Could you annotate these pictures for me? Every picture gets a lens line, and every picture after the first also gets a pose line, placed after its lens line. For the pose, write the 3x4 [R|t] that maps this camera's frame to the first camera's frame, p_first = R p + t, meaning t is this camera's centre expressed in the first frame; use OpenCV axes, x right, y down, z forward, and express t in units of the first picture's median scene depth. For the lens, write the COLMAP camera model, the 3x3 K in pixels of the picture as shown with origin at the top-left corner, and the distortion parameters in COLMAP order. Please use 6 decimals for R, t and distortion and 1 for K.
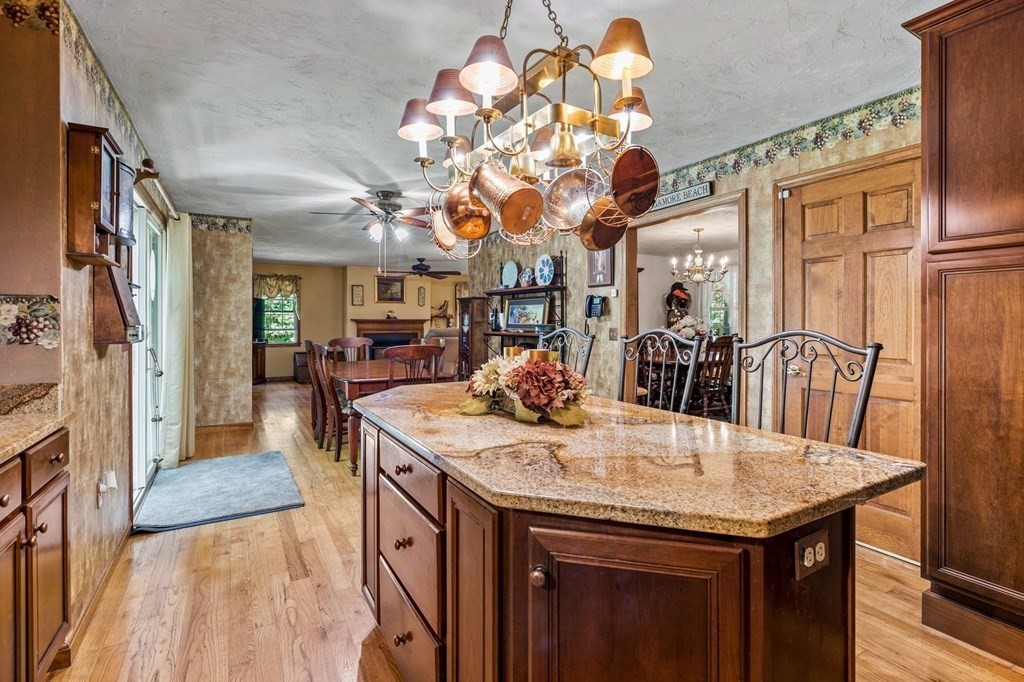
lens RADIAL K [[489.6, 0, 513.3], [0, 489.6, 325.7], [0, 0, 1]] dist [0.000985, 0.000307]
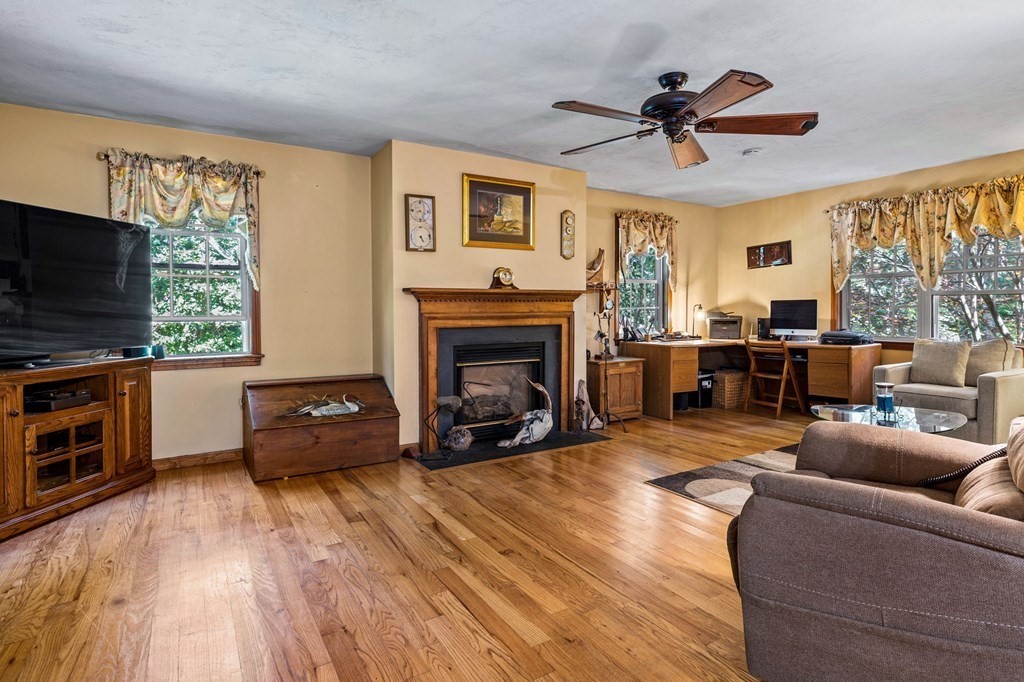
lens RADIAL K [[545.7, 0, 540.6], [0, 545.7, 321.3], [0, 0, 1]] dist [-0.006970, 0.000597]
pose [[0.998467, -0.005801, 0.055050, -0.286206], [0.004767, 0.999810, 0.018897, 0.004292], [-0.055150, -0.018606, 0.998305, 0.670577]]
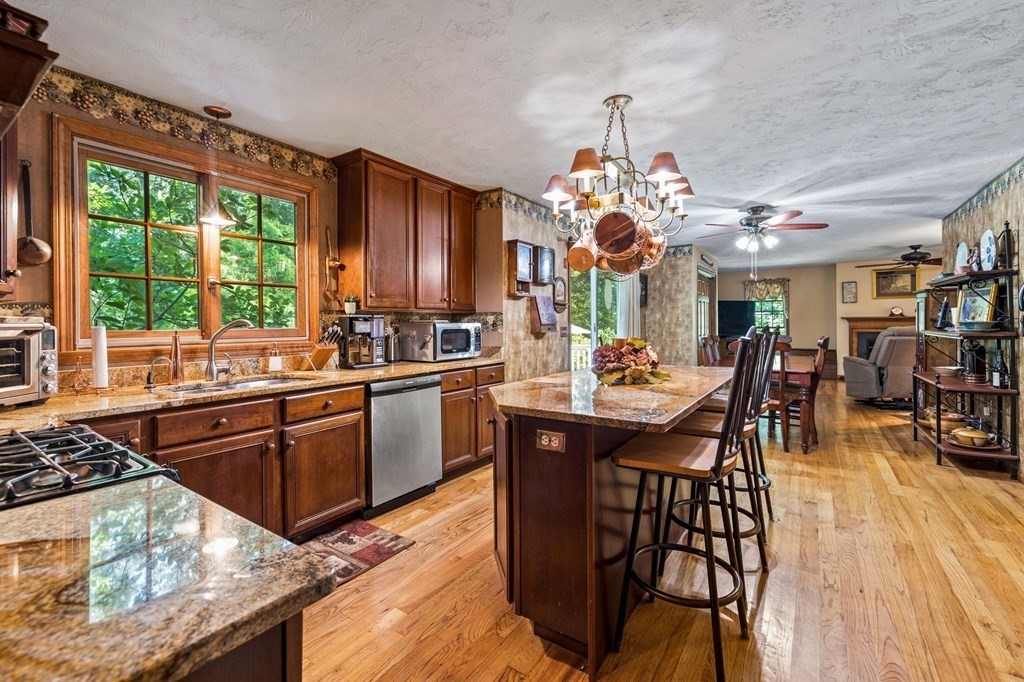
lens RADIAL K [[445.4, 0, 500.8], [0, 445.4, 325.2], [0, 0, 1]] dist [0.001084, -0.000925]
pose [[0.422584, 0.000104, -0.906324, 0.214068], [0.001392, 0.999999, 0.000764, 0.000929], [0.906323, -0.001585, 0.422584, 0.007416]]
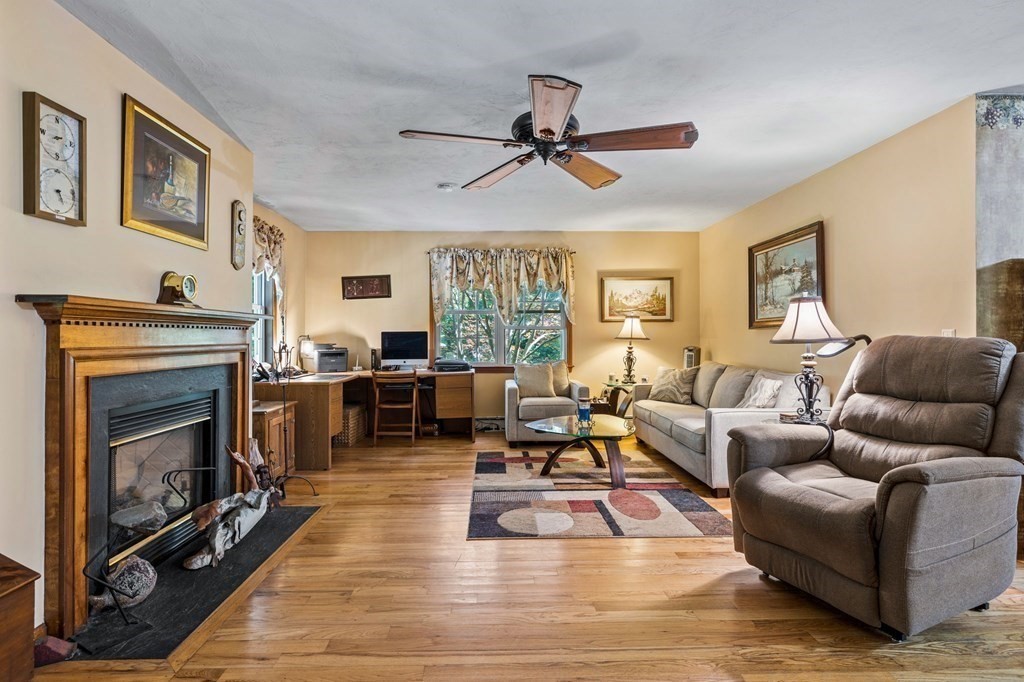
lens RADIAL K [[517.4, 0, 509.1], [0, 517.4, 335.1], [0, 0, 1]] dist [-0.005651, 0.000197]
pose [[0.475393, 0.003292, 0.879768, -0.459402], [0.008480, 0.999929, -0.008324, 0.003602], [-0.879733, 0.011418, 0.475331, 0.875590]]
